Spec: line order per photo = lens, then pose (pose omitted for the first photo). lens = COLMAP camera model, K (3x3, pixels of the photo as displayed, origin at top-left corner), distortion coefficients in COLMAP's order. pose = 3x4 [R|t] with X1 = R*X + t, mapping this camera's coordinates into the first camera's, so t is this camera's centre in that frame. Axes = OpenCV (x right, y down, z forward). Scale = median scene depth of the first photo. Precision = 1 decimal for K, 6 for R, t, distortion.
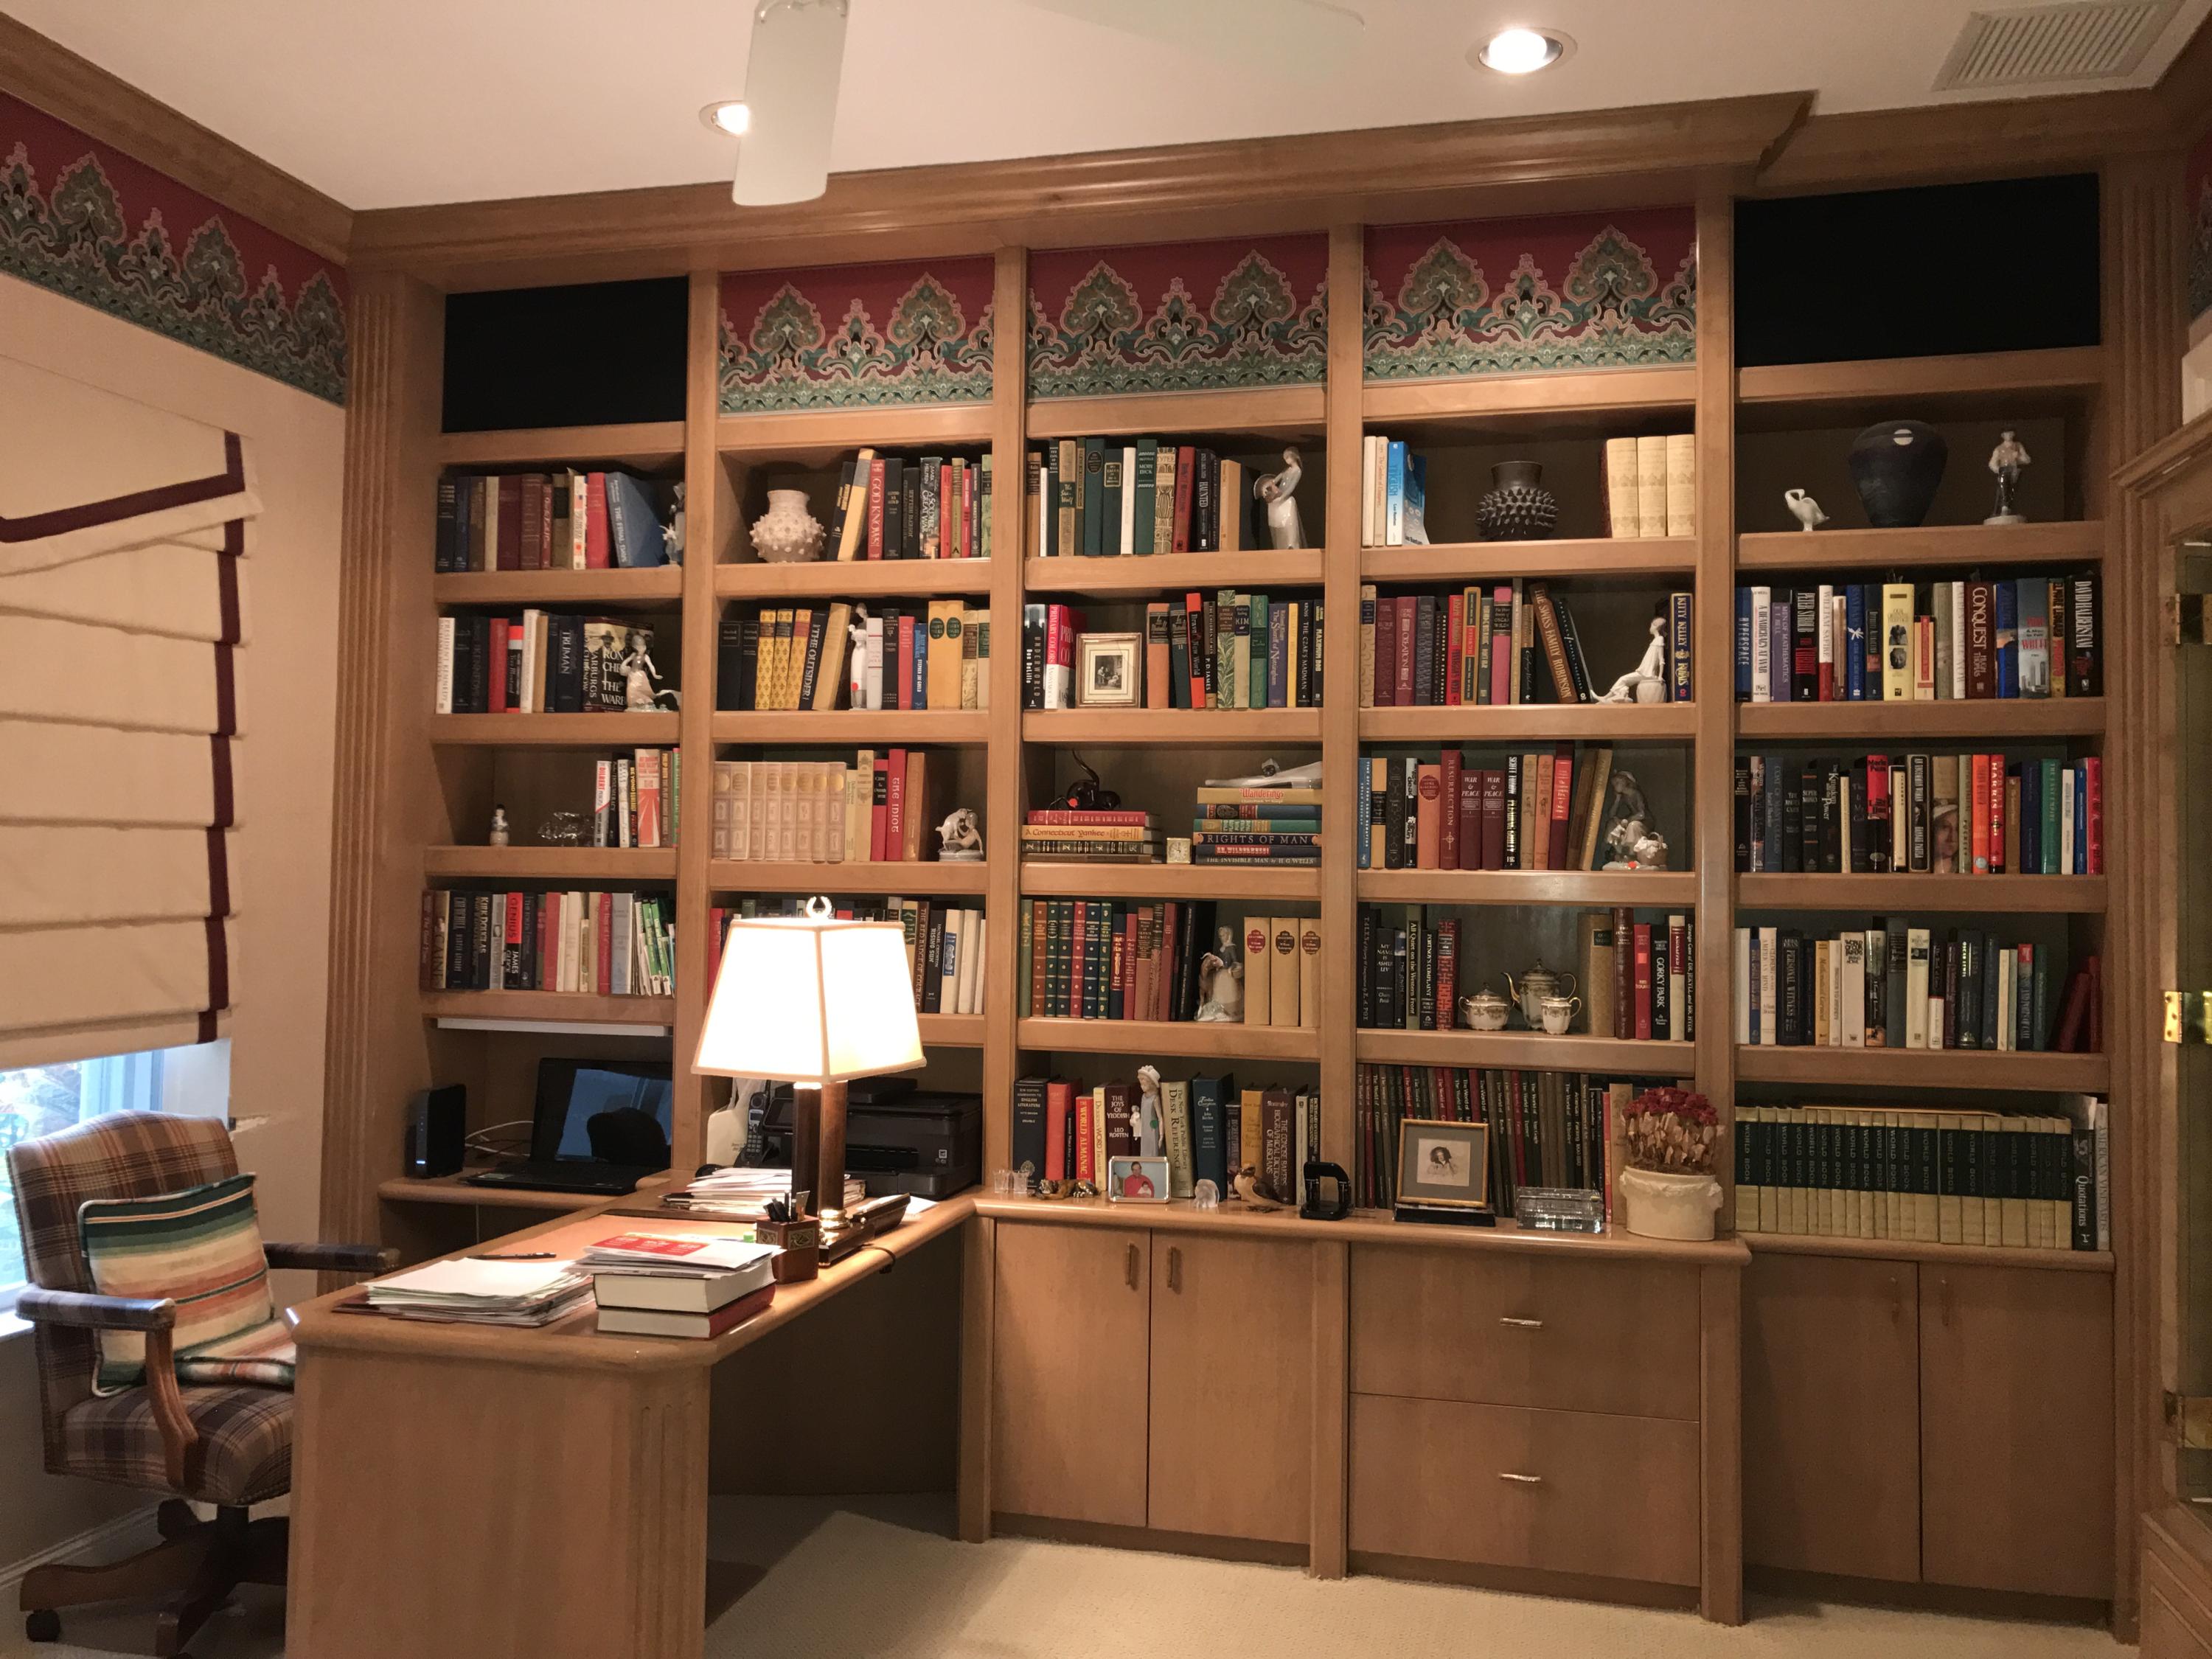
lens RADIAL K [[1799.6, 0, 1106.0], [0, 1799.6, 829.5], [0, 0, 1]] dist [0.056532, -0.073668]
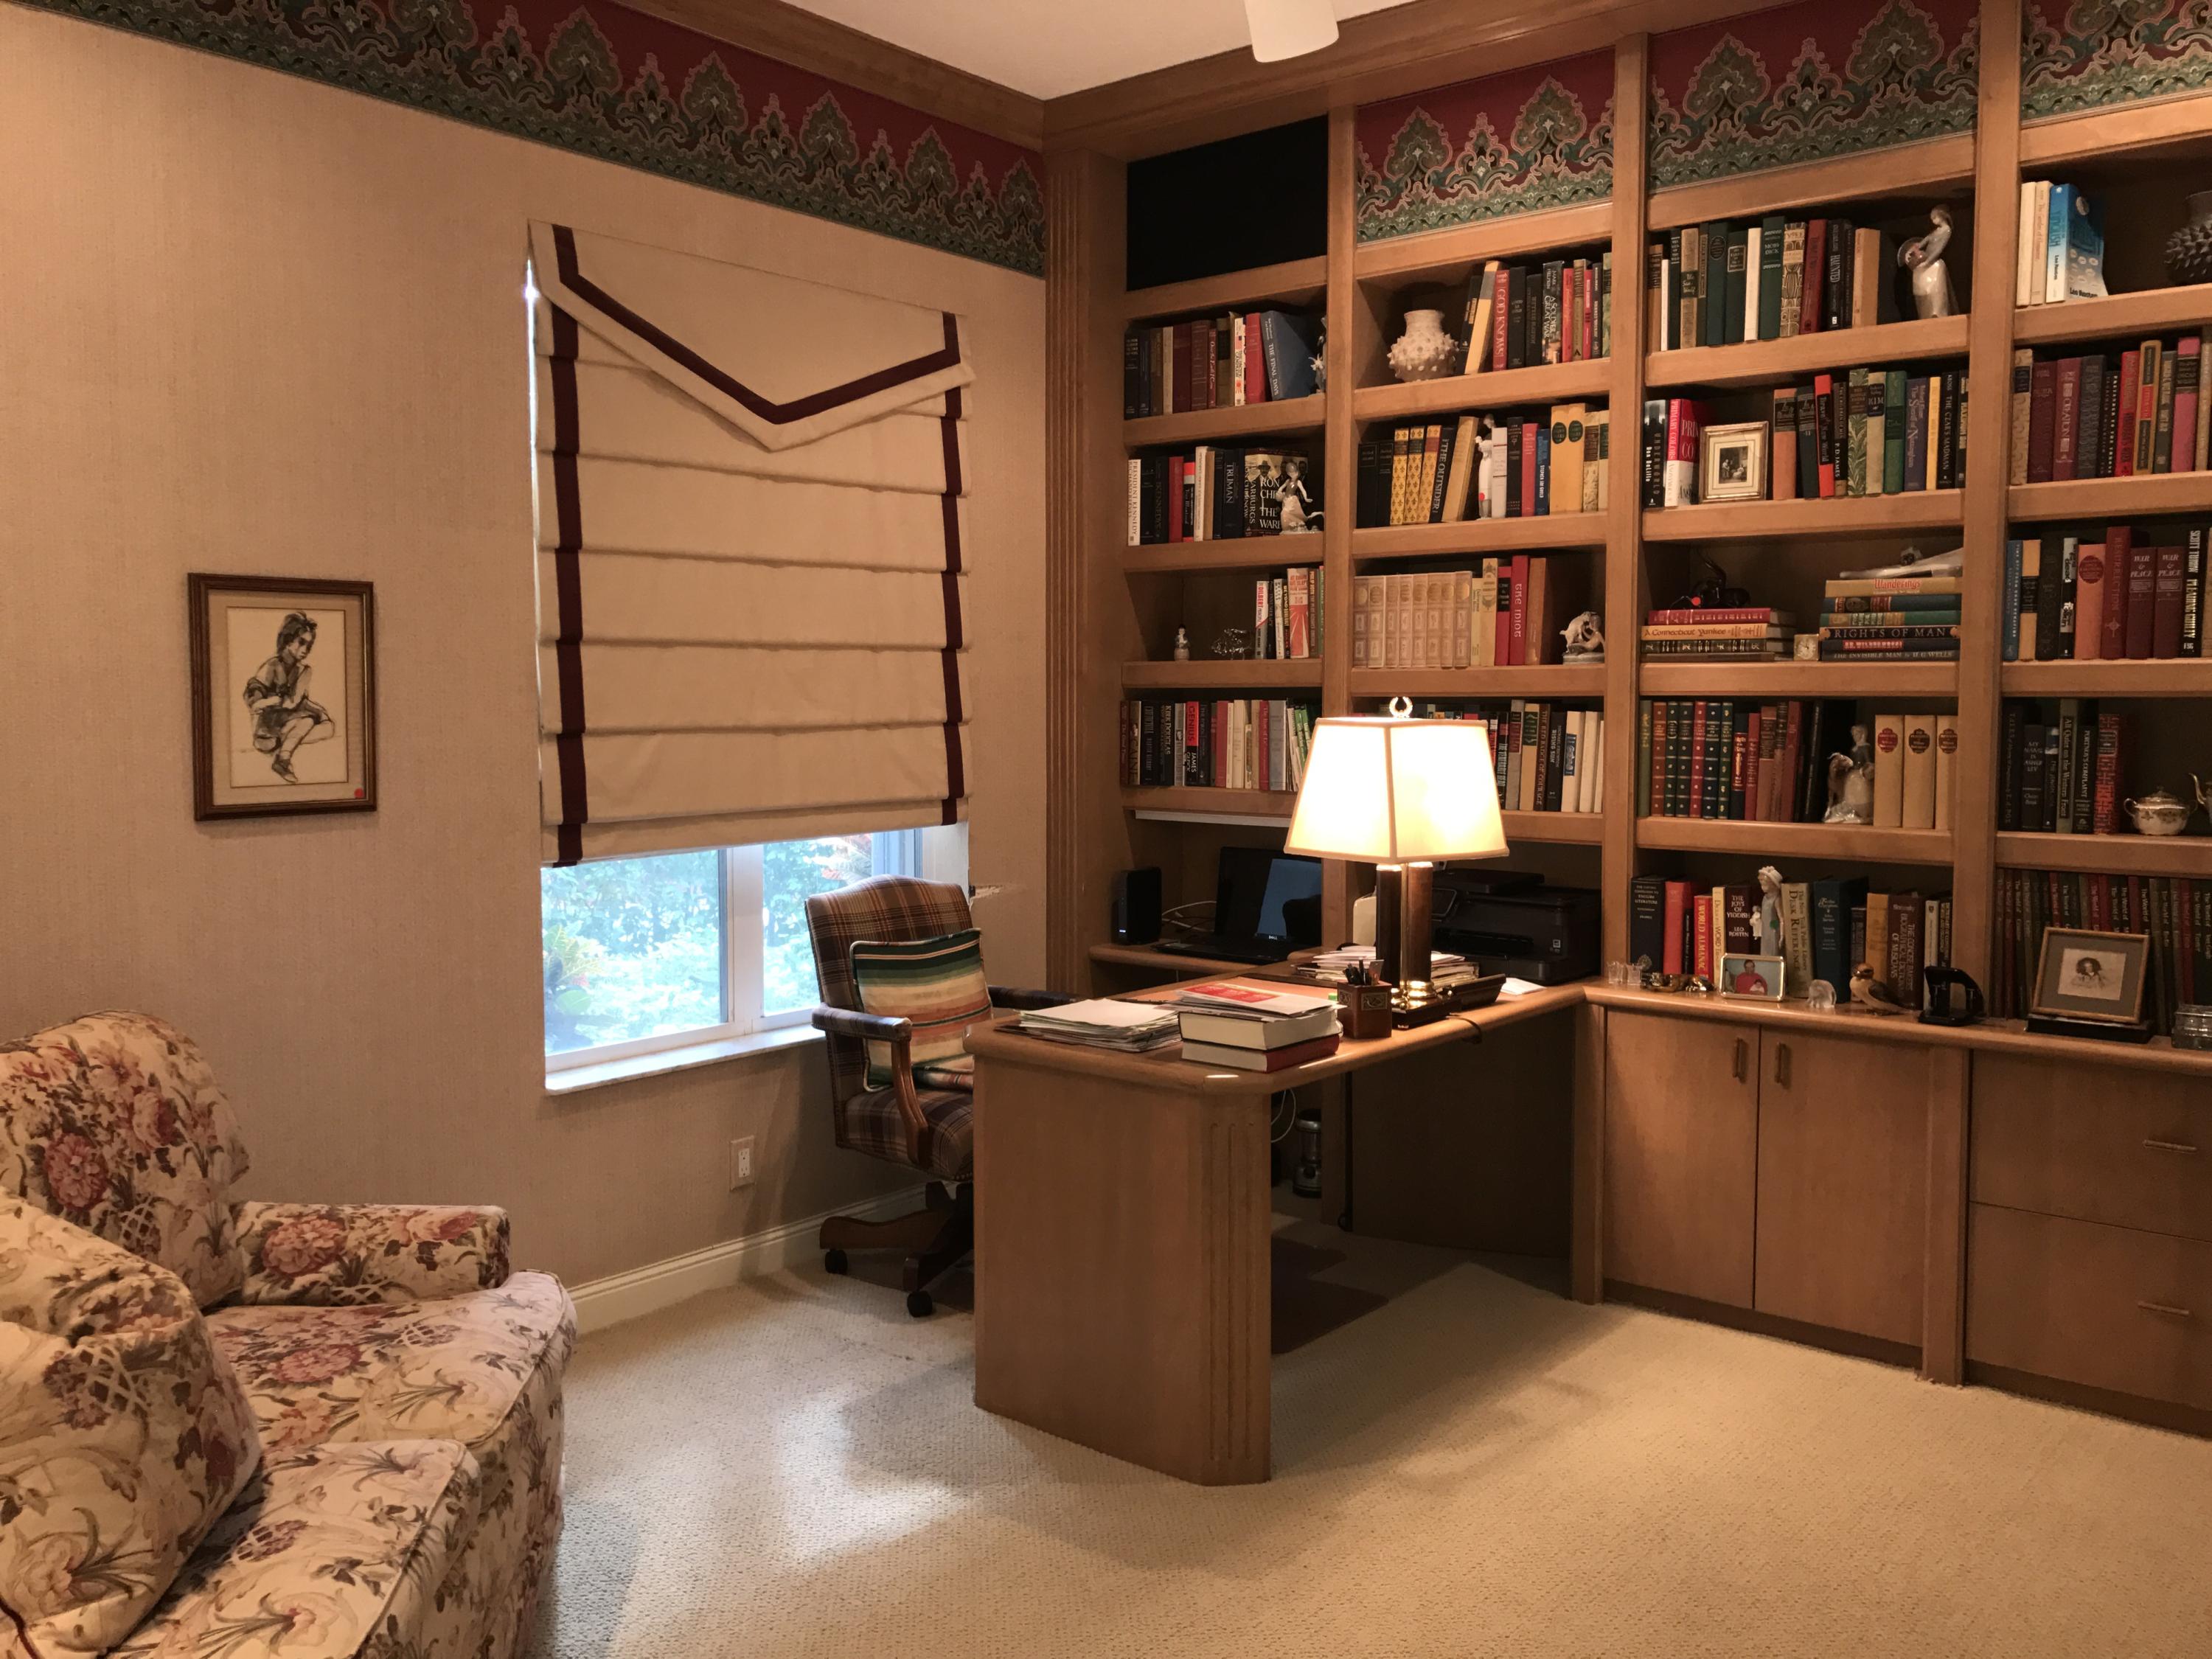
lens RADIAL K [[1799.6, 0, 1106.0], [0, 1799.6, 829.5], [0, 0, 1]] dist [0.056532, -0.073668]
pose [[0.903769, 0.017902, -0.427646, 0.121794], [0.024035, 0.995426, 0.092463, 0.010420], [0.427345, -0.093843, 0.899205, -0.051344]]
